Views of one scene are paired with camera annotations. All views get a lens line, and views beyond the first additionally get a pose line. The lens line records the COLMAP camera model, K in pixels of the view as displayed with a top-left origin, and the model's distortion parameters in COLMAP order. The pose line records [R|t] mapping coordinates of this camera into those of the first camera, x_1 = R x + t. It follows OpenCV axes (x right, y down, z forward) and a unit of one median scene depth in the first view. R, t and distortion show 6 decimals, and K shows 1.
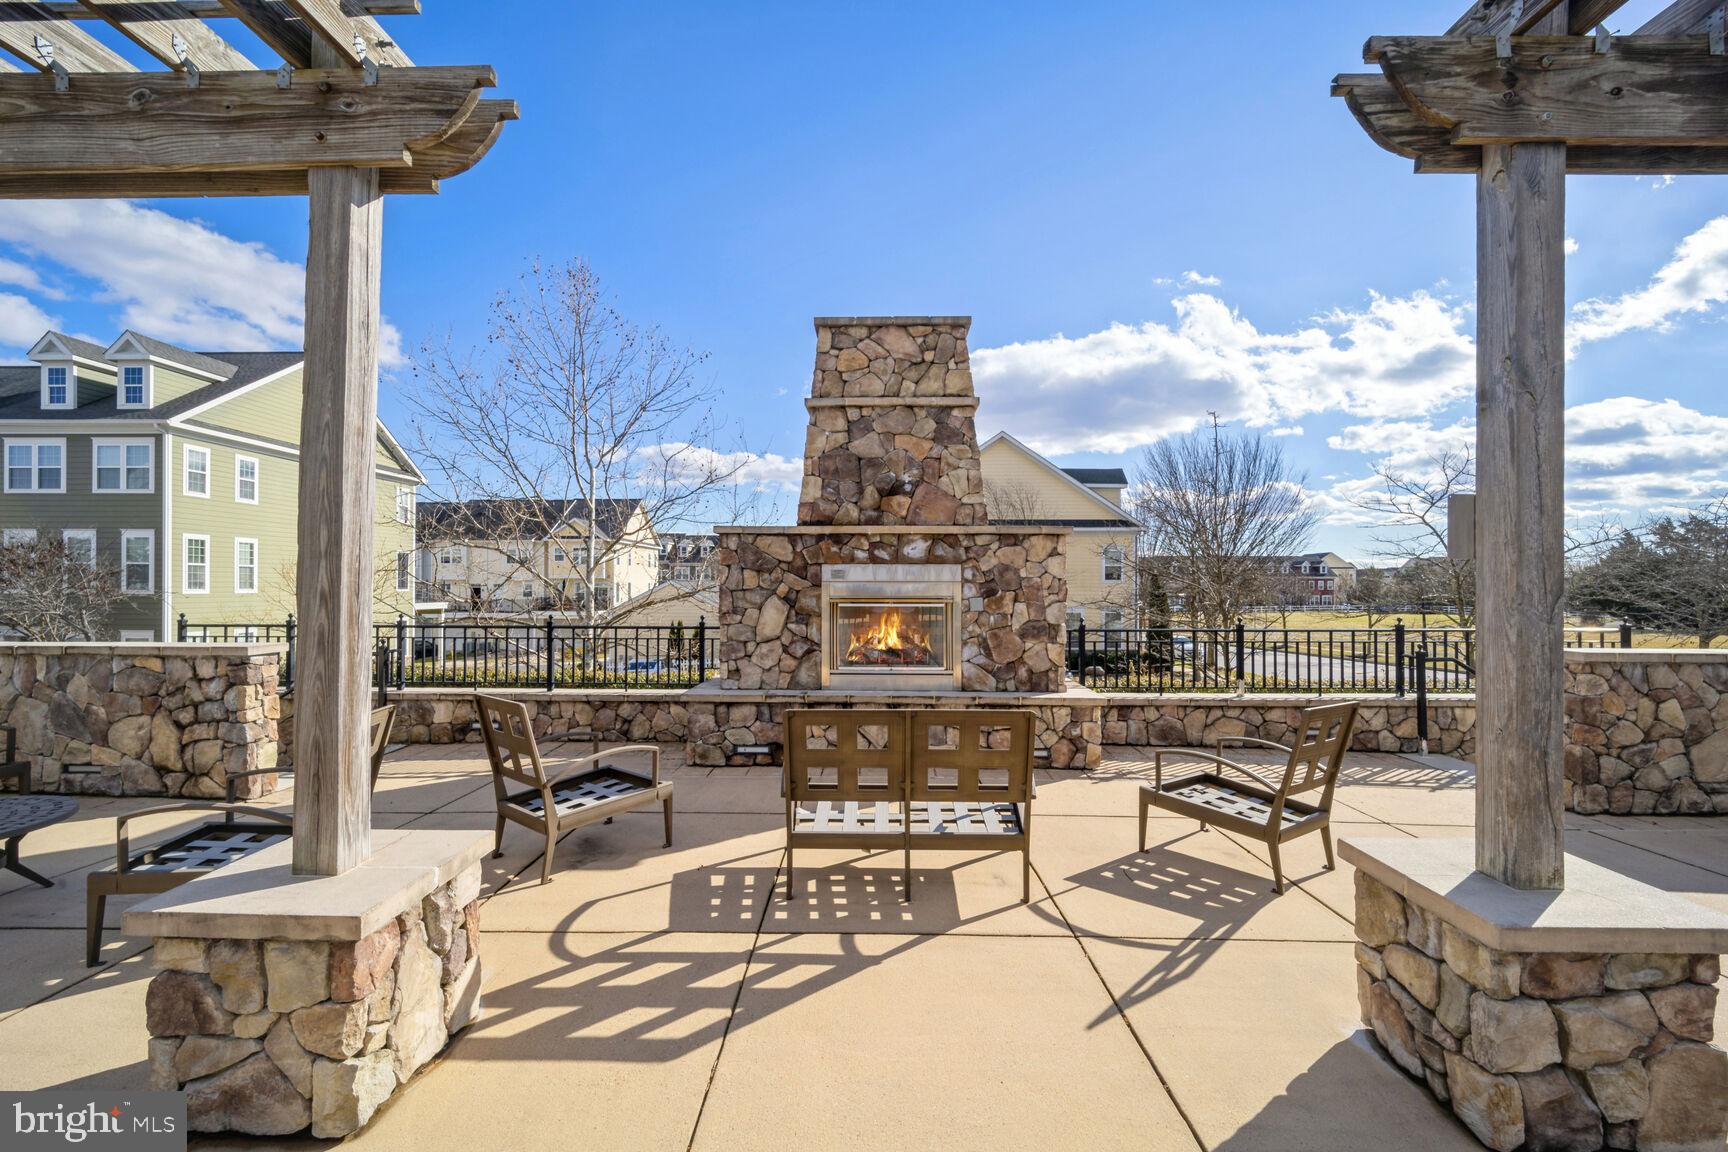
lens RADIAL K [[706.0, 0, 865.1], [0, 706.0, 584.1], [0, 0, 1]] dist [-0.010190, -0.000507]
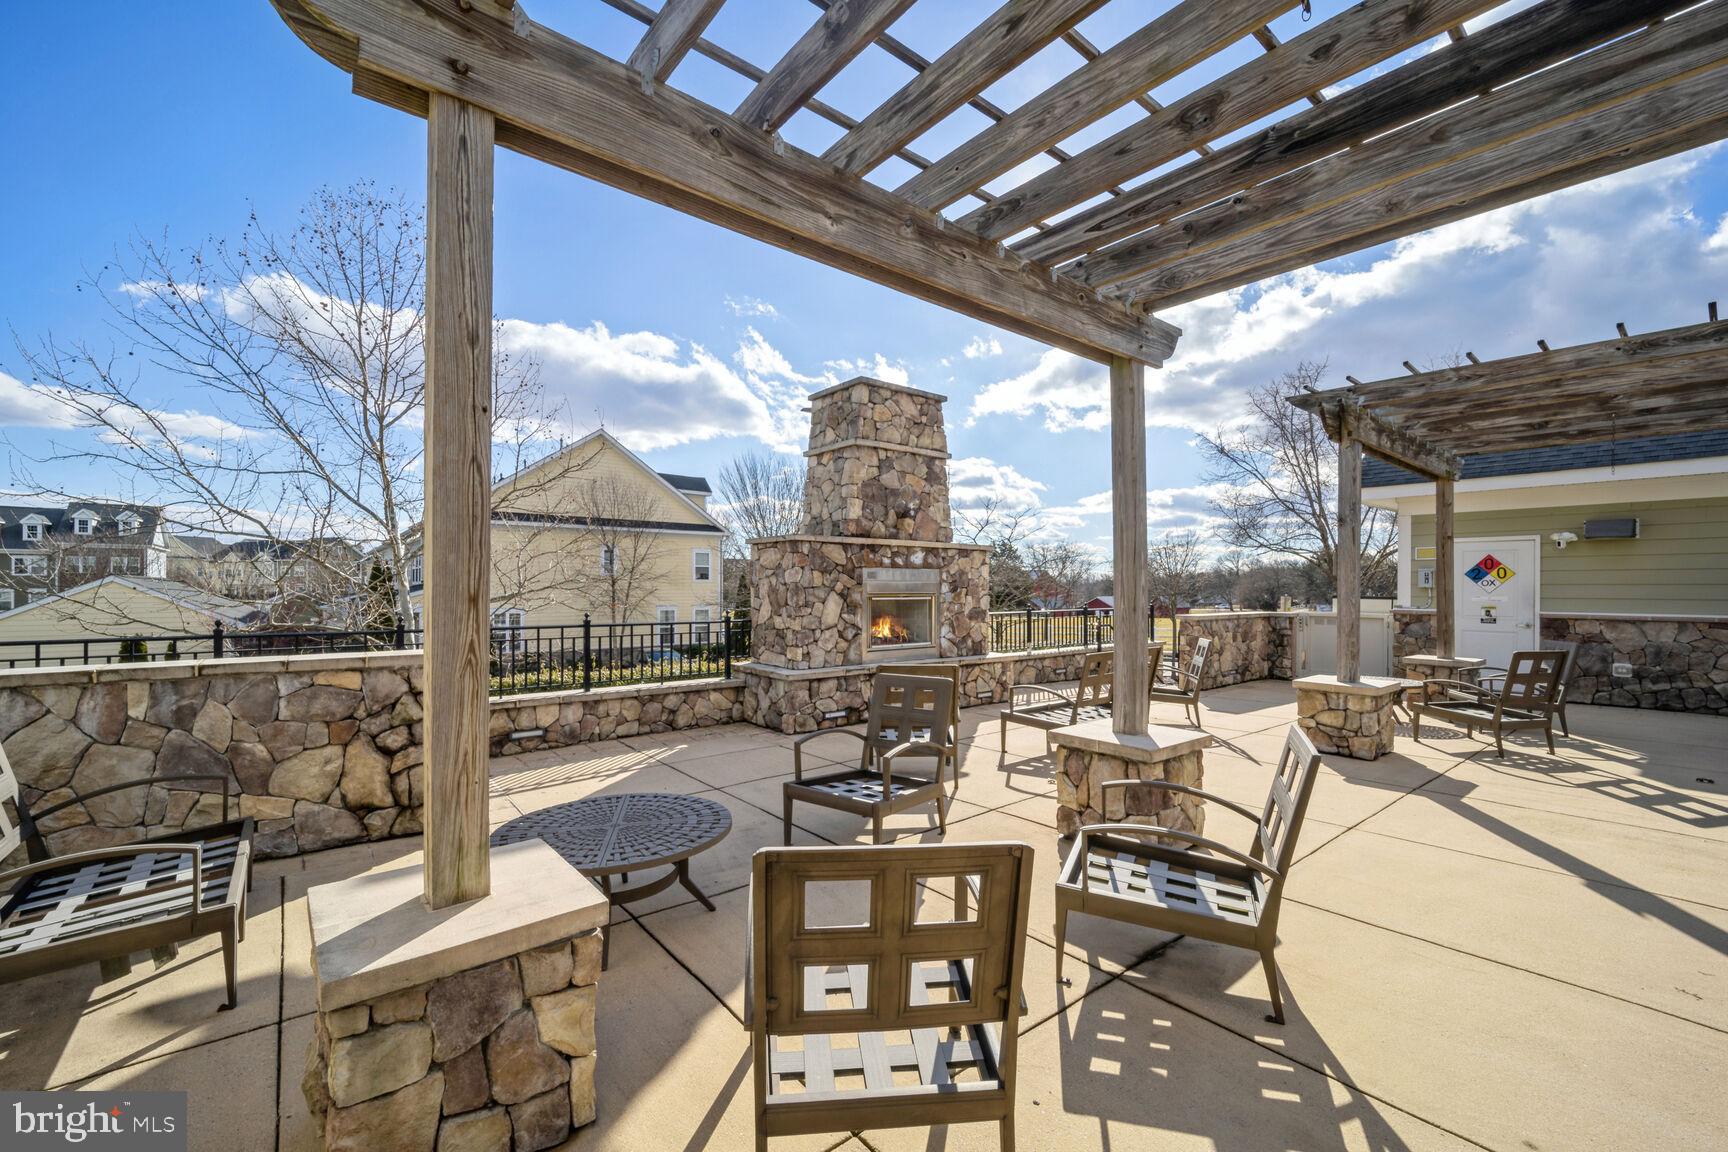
lens RADIAL K [[706.0, 0, 870.4], [0, 706.0, 582.2], [0, 0, 1]] dist [-0.010190, -0.000507]
pose [[0.767719, 0.003895, 0.640775, -0.883395], [-0.003184, 0.999992, -0.002264, 0.001968], [-0.640779, -0.000302, 0.767725, -0.002971]]
